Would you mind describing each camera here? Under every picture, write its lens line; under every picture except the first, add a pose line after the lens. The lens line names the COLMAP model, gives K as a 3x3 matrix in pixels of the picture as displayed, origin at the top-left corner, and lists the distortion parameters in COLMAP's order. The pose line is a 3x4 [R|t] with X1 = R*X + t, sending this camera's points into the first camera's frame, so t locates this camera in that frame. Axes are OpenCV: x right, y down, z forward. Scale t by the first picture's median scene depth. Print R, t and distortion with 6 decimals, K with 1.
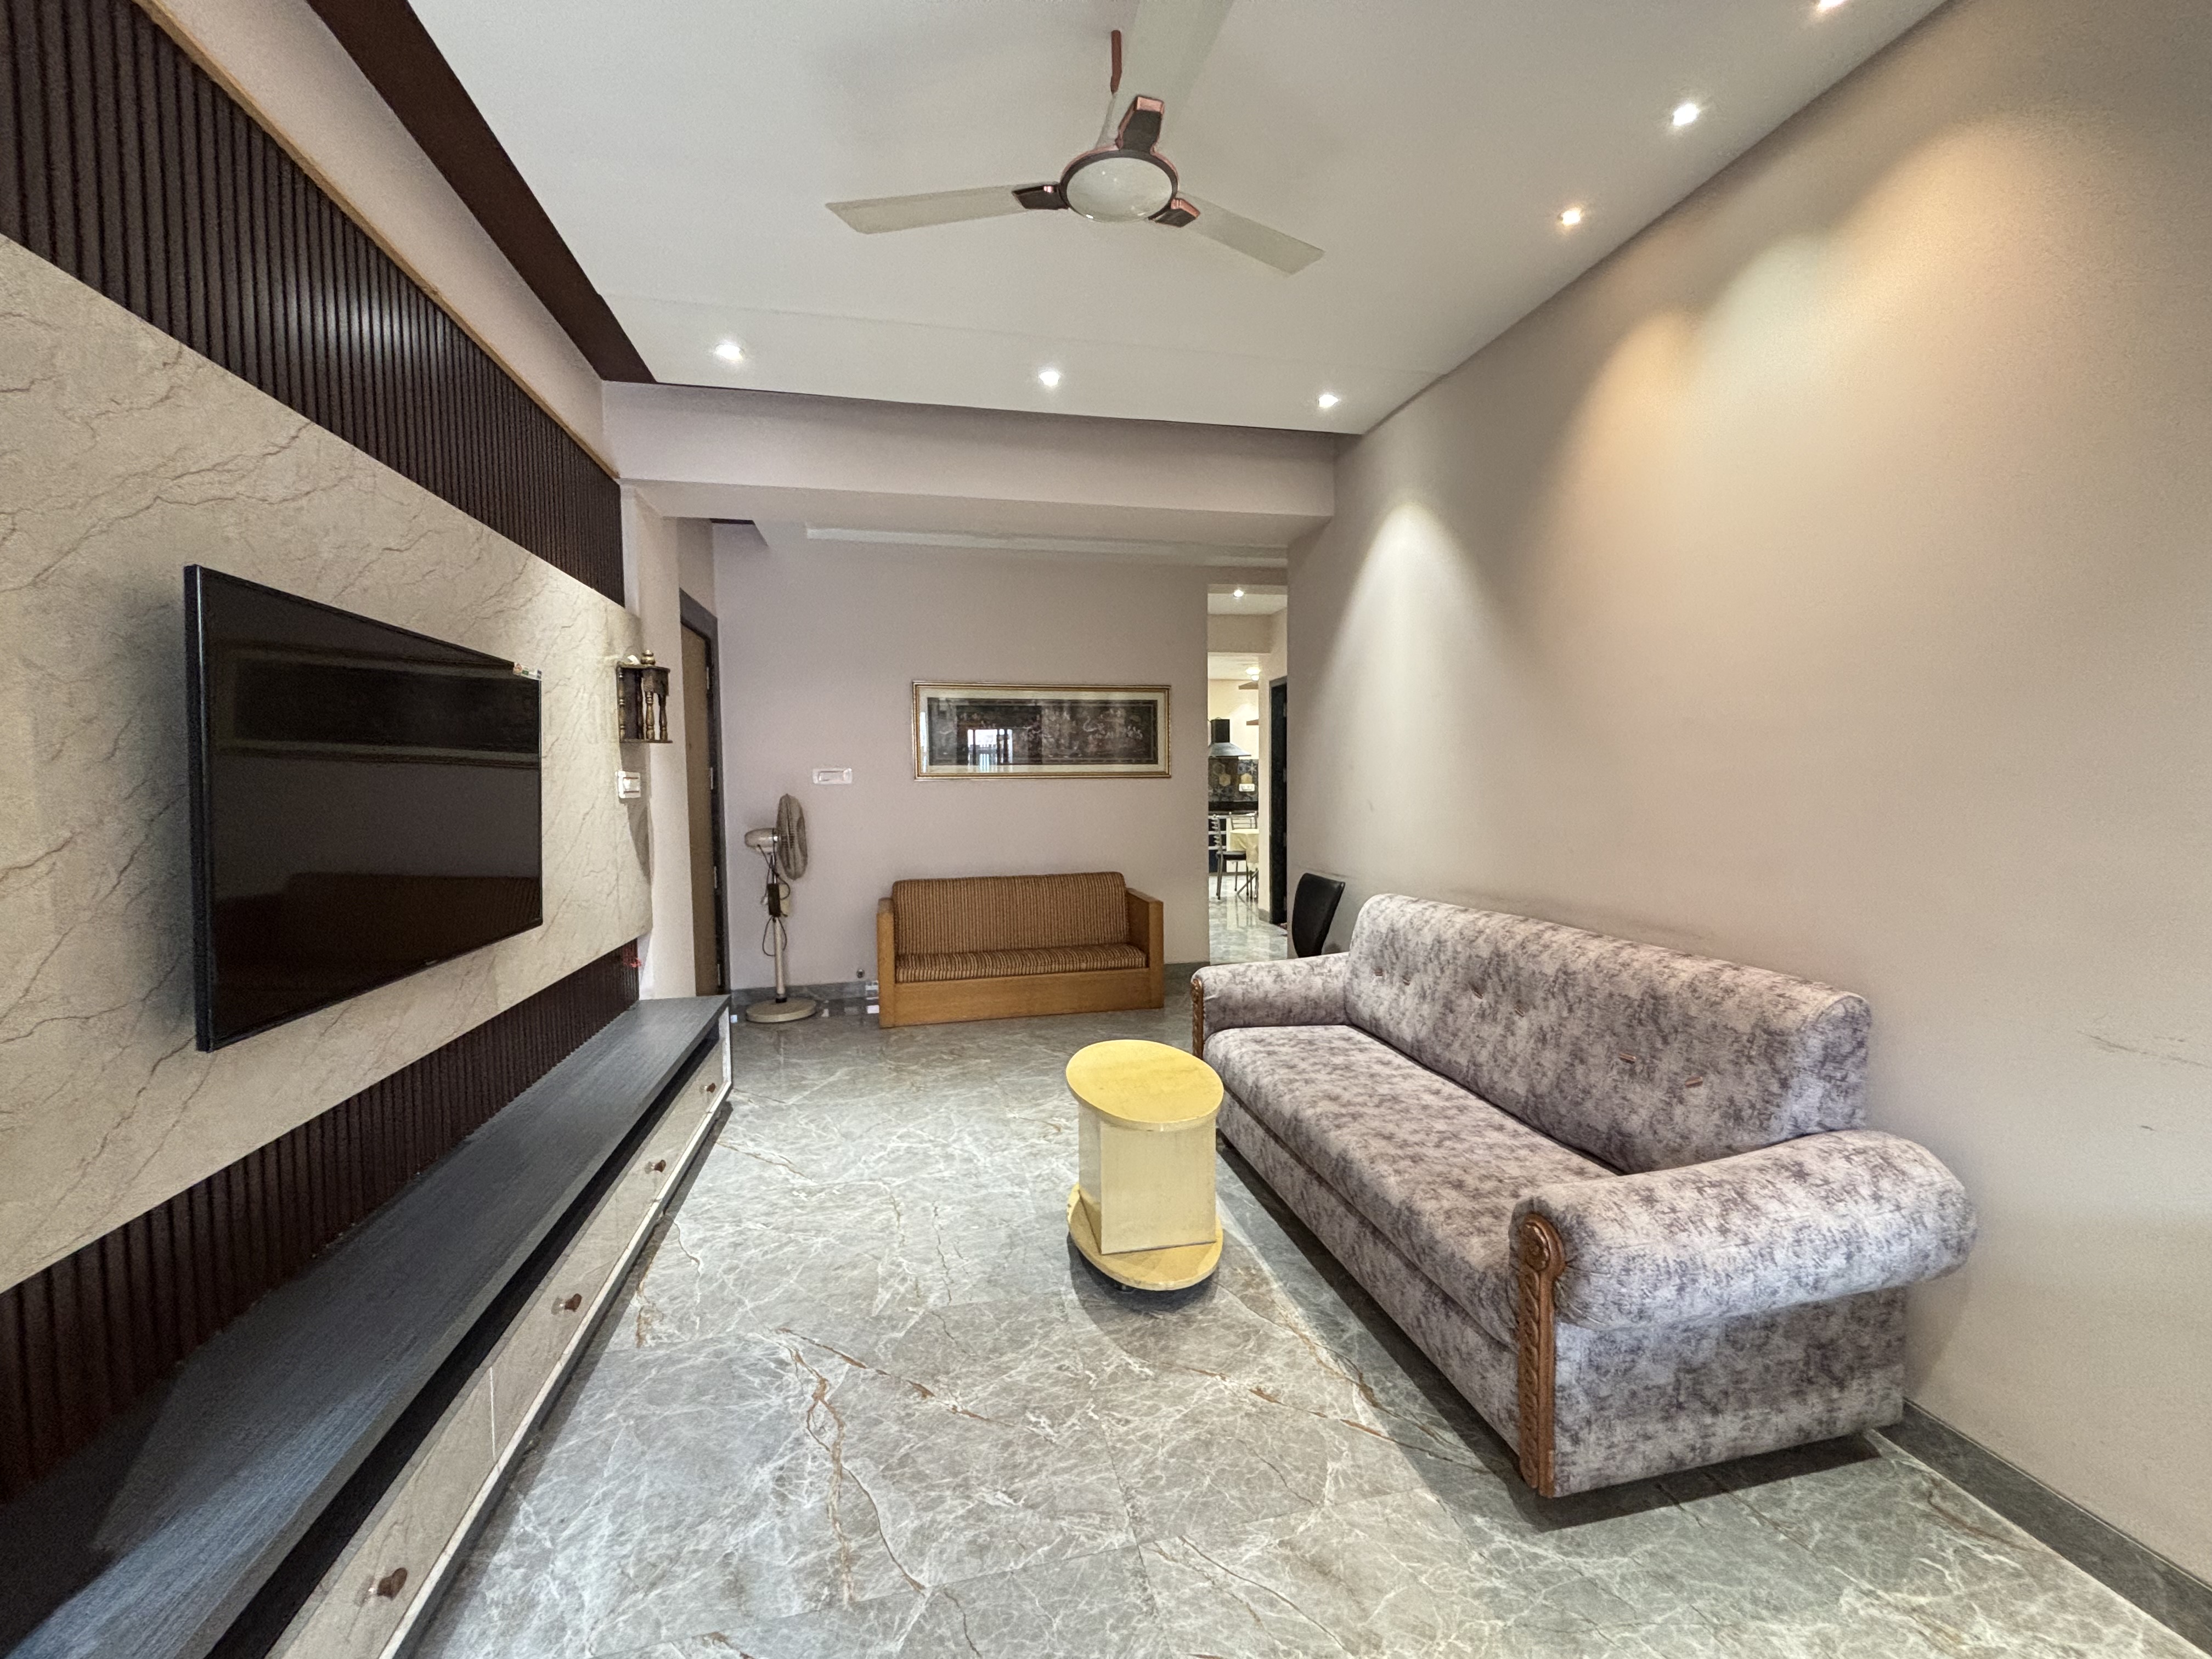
lens RADIAL K [[892.8, 0, 1106.0], [0, 892.8, 829.5], [0, 0, 1]] dist [-0.000339, -0.000017]
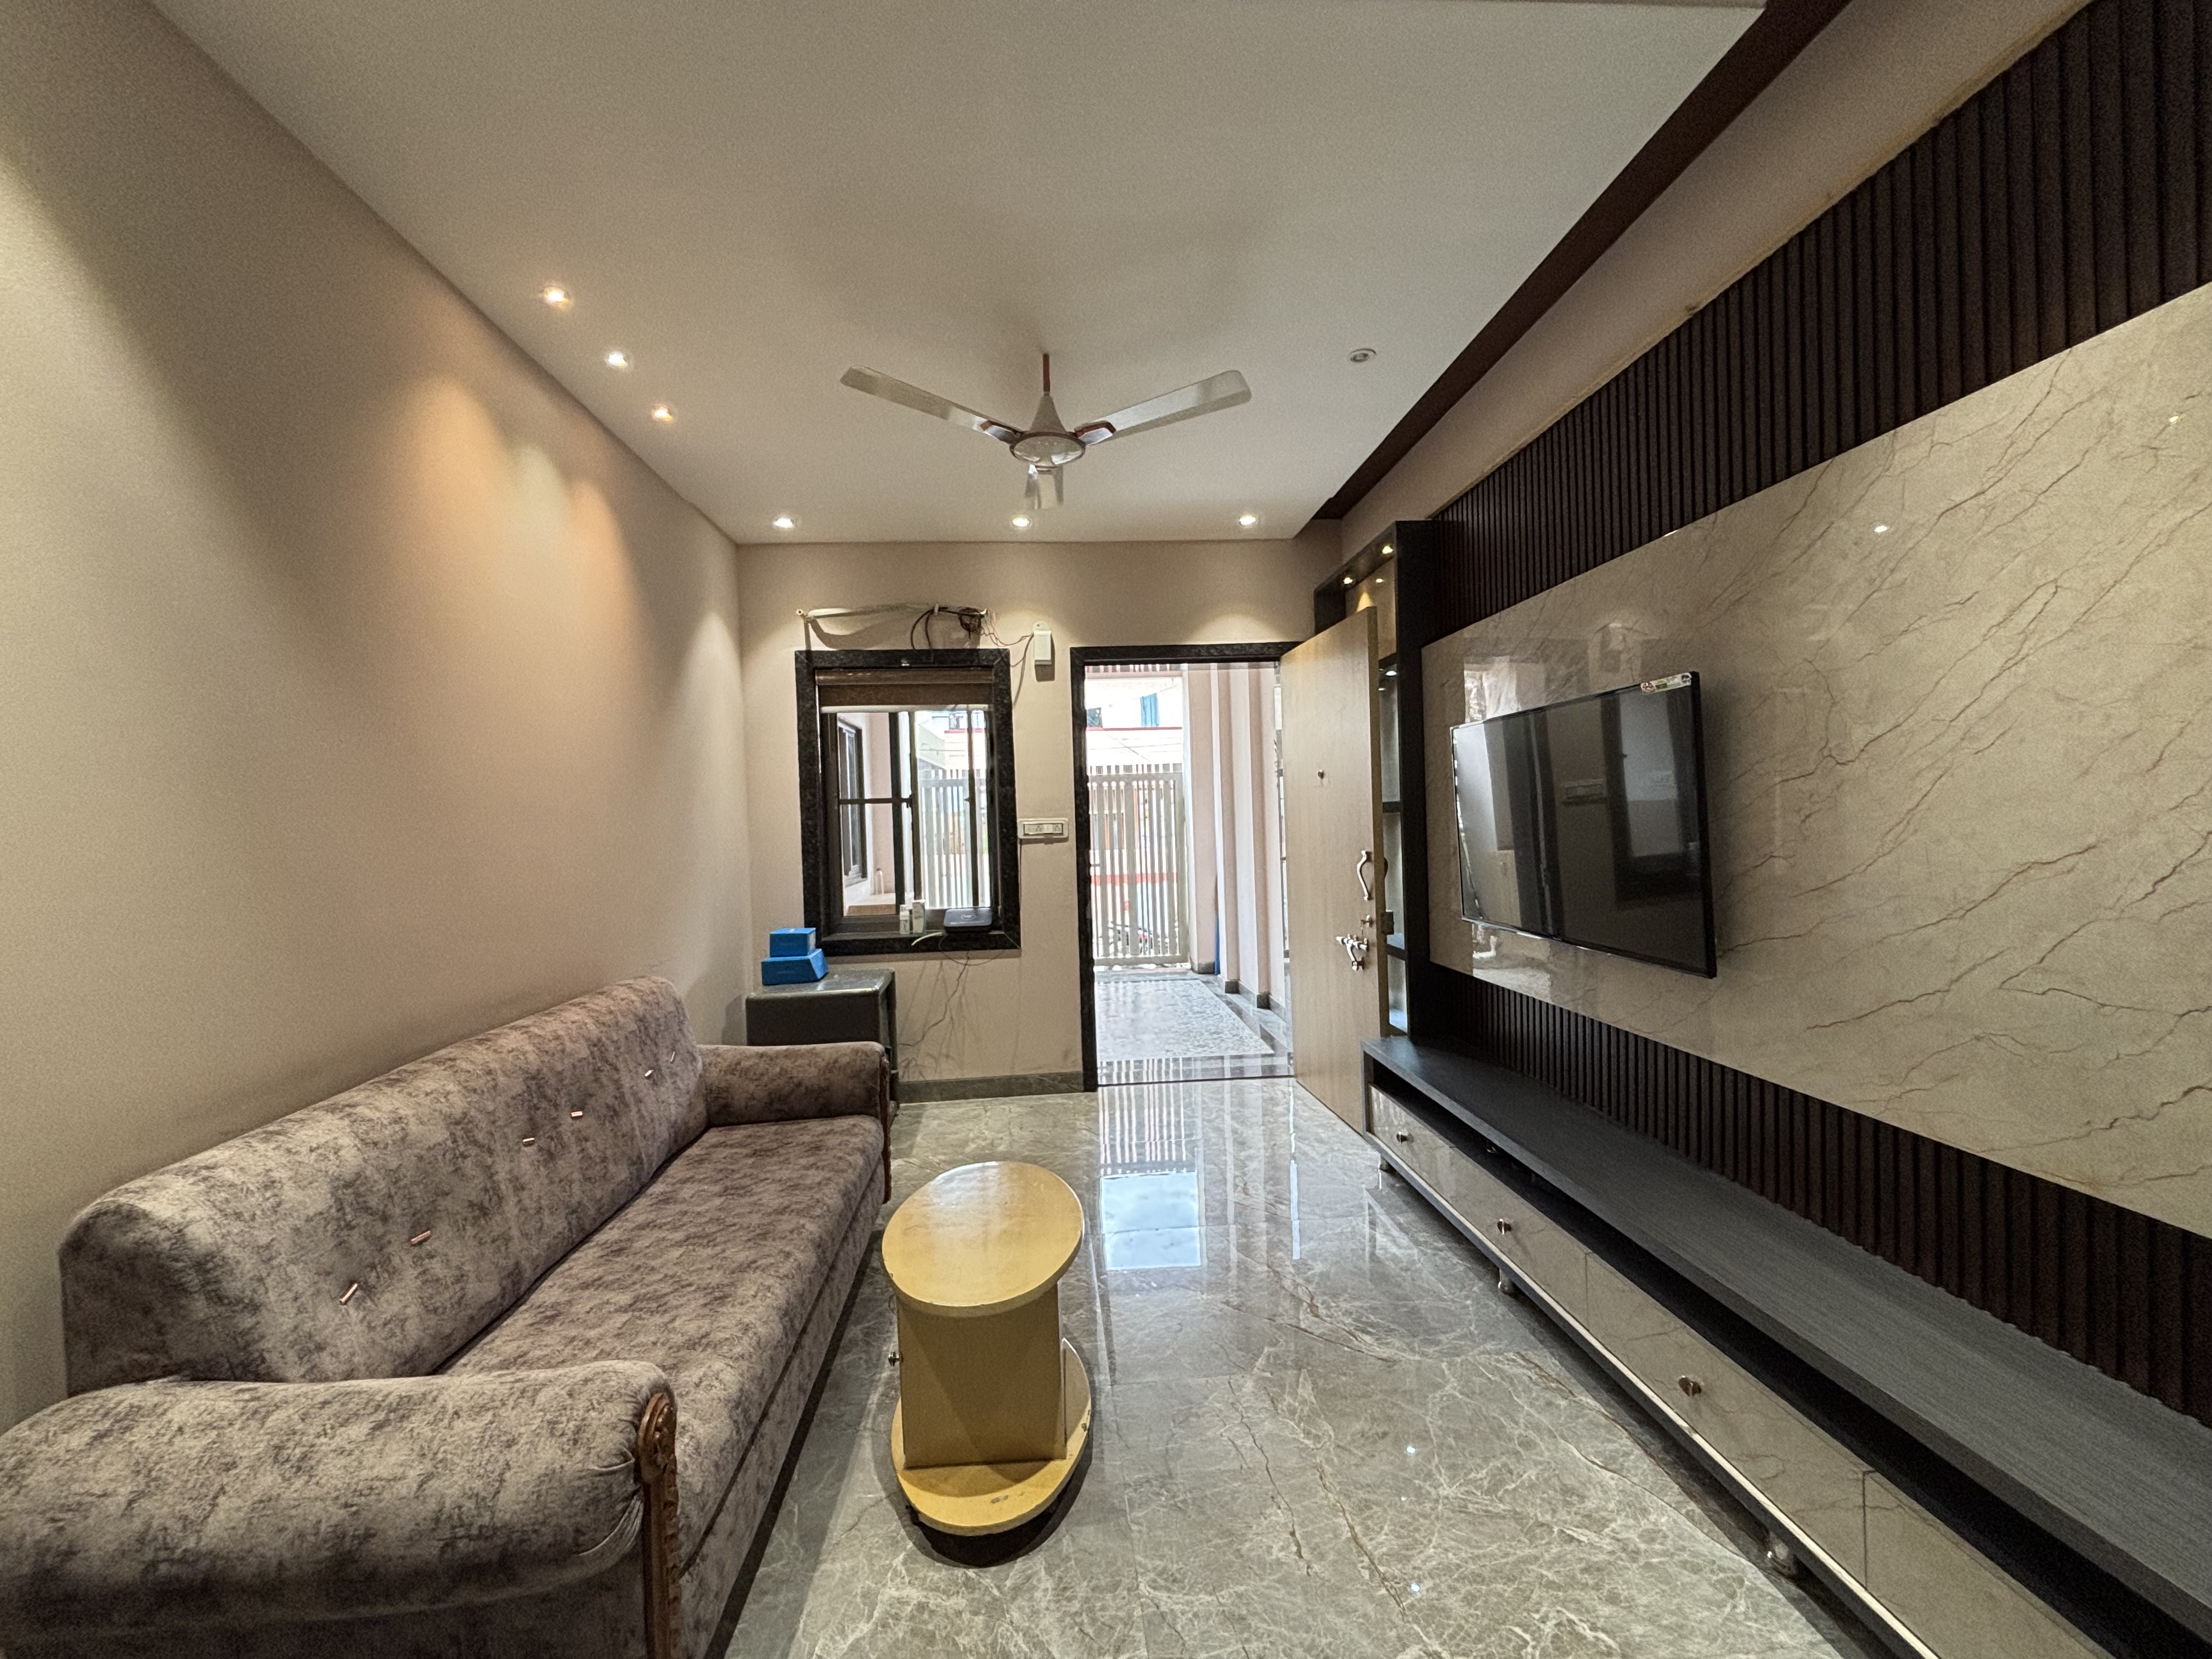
lens RADIAL K [[892.8, 0, 1106.0], [0, 892.8, 829.5], [0, 0, 1]] dist [-0.000339, -0.000017]
pose [[-0.988745, 0.044060, 0.142973, -0.204695], [0.053300, 0.996686, 0.061452, -0.110997], [-0.139792, 0.068381, -0.987817, 1.888735]]
